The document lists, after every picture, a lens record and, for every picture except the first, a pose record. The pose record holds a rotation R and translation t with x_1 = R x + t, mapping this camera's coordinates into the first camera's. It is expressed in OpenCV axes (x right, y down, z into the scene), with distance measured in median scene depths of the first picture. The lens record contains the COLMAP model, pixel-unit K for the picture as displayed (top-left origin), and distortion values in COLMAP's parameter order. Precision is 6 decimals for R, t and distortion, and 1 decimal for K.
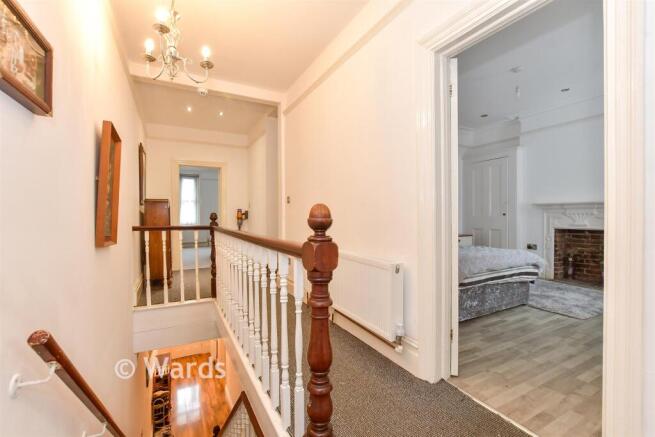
lens RADIAL K [[287.0, 0, 328.4], [0, 287.0, 218.6], [0, 0, 1]] dist [-0.027517, 0.000213]
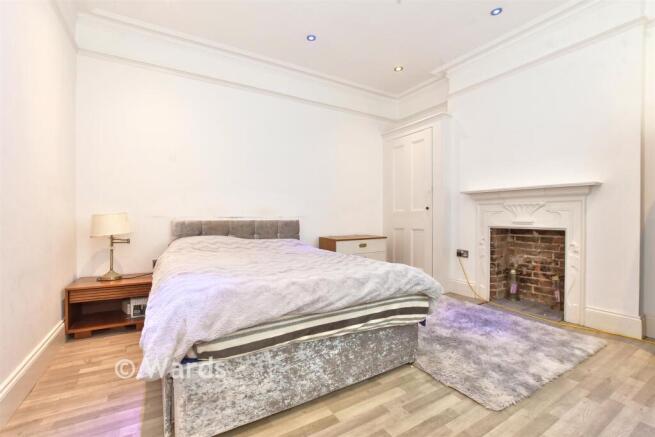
lens RADIAL K [[287.0, 0, 326.5], [0, 287.0, 218.5], [0, 0, 1]] dist [-0.027517, 0.000213]
pose [[0.998606, -0.001515, 0.052753, 0.367849], [0.001652, 0.999995, -0.002548, 0.014069], [-0.052749, 0.002632, 0.998604, 0.327982]]
